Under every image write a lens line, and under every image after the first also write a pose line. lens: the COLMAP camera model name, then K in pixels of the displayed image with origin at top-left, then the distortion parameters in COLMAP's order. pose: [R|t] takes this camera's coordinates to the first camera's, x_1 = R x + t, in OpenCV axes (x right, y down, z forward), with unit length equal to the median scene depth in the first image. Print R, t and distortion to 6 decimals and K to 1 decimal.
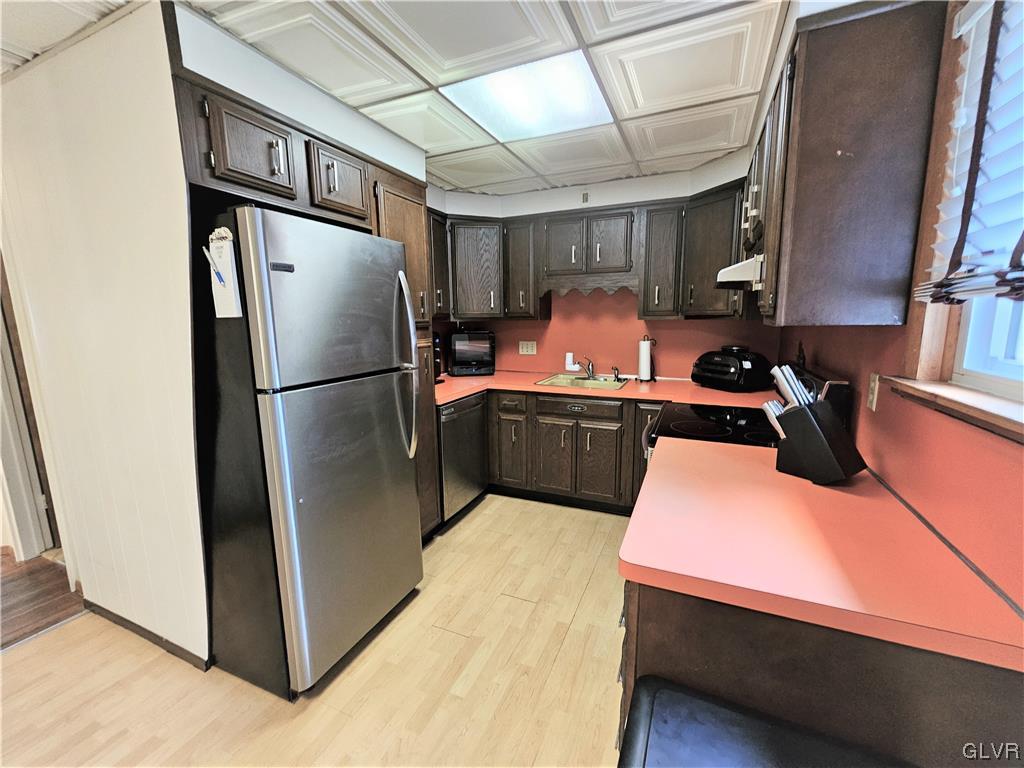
lens RADIAL K [[418.8, 0, 512.0], [0, 418.8, 384.0], [0, 0, 1]] dist [-0.000470, 0.000297]
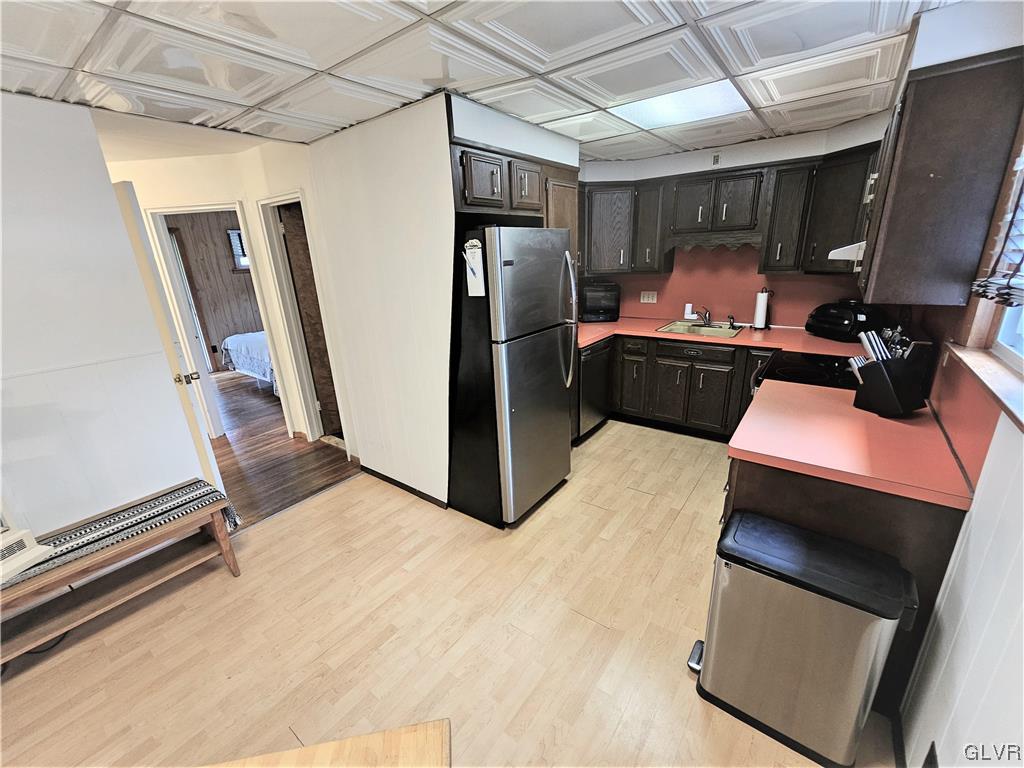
lens RADIAL K [[414.6, 0, 514.8], [0, 414.6, 387.4], [0, 0, 1]] dist [-0.000435, -0.000178]
pose [[0.974832, 0.042170, -0.218915, -0.090118], [-0.005832, 0.986435, 0.164048, -0.040586], [0.222863, -0.158642, 0.961855, -0.303376]]
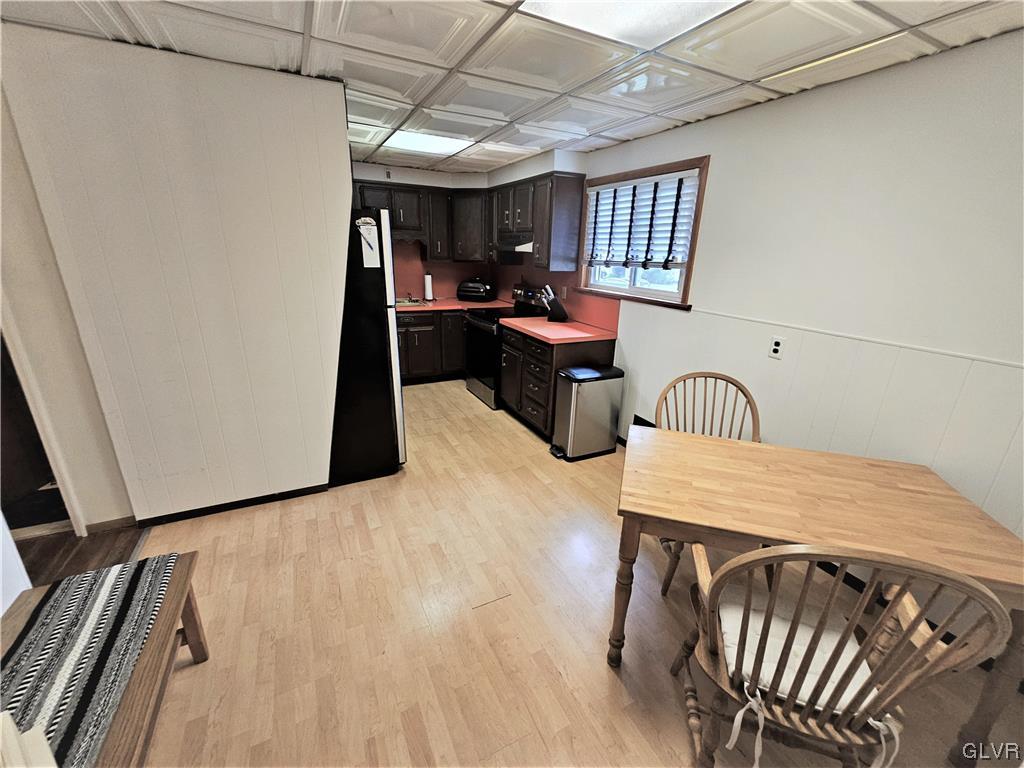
lens RADIAL K [[418.8, 0, 512.0], [0, 418.8, 384.0], [0, 0, 1]] dist [-0.000470, 0.000297]
pose [[0.635918, -0.205744, 0.743826, -0.962620], [0.082374, 0.976399, 0.199651, 0.014439], [-0.767348, -0.065690, 0.637858, -0.379171]]
